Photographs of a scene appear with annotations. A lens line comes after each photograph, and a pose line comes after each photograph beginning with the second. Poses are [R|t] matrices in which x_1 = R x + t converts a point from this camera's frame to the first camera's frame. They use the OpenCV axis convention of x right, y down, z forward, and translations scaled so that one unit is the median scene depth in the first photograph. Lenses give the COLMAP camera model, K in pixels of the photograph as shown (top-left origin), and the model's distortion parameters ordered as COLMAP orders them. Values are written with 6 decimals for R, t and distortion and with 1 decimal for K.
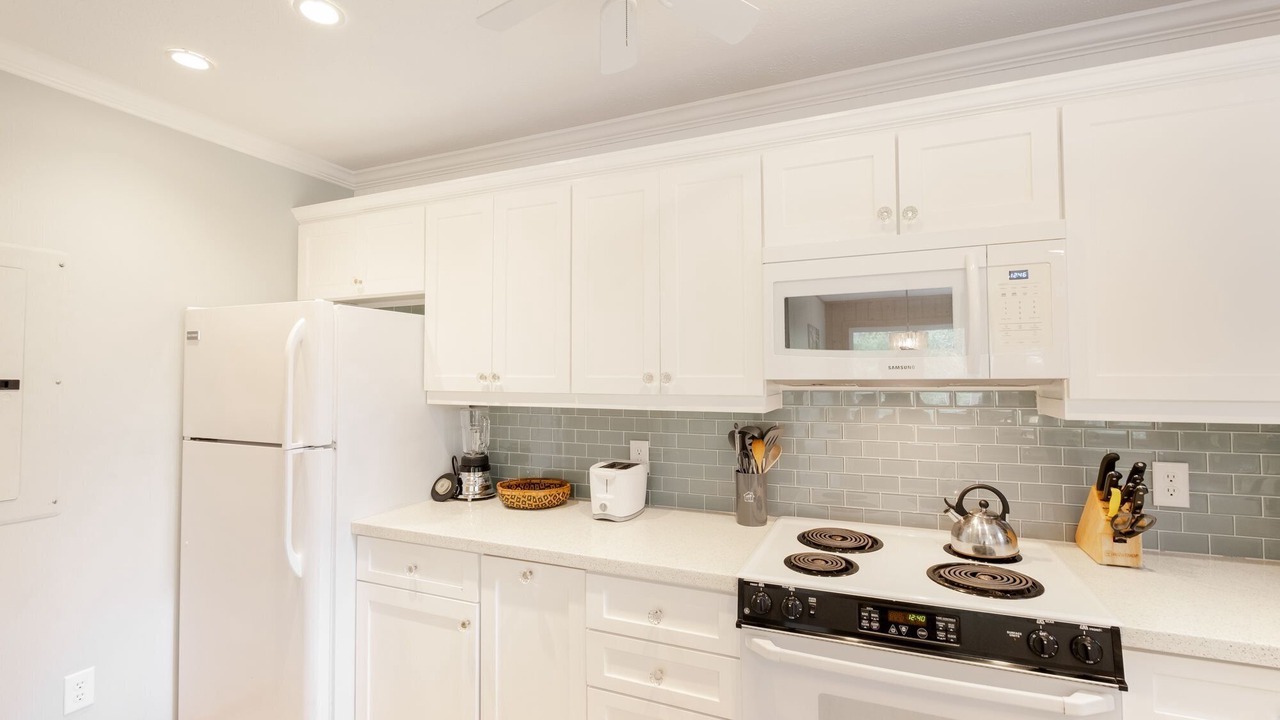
lens RADIAL K [[664.1, 0, 633.6], [0, 664.1, 357.8], [0, 0, 1]] dist [-0.002405, -0.000032]
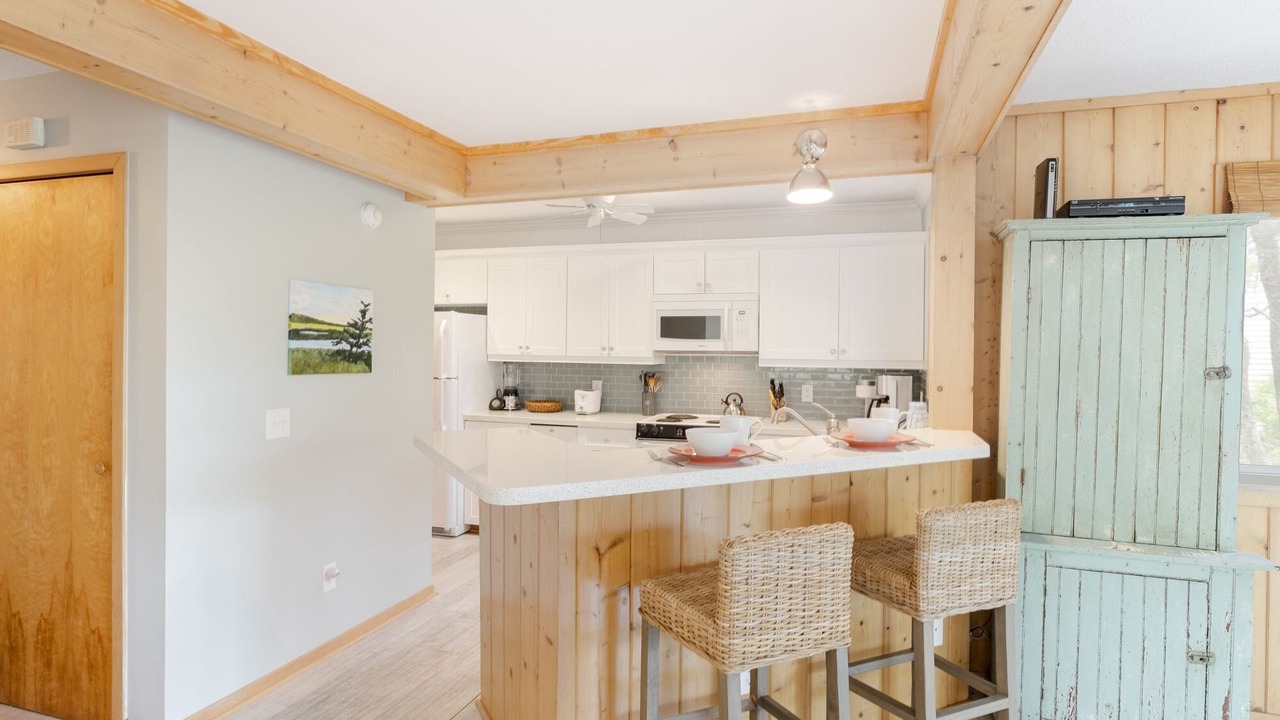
lens RADIAL K [[664.1, 0, 639.7], [0, 664.1, 359.2], [0, 0, 1]] dist [-0.002405, -0.000032]
pose [[0.995129, 0.012356, 0.097803, -0.068670], [-0.016687, 0.998910, 0.043592, -0.033072], [-0.097158, -0.045012, 0.994251, -1.162967]]
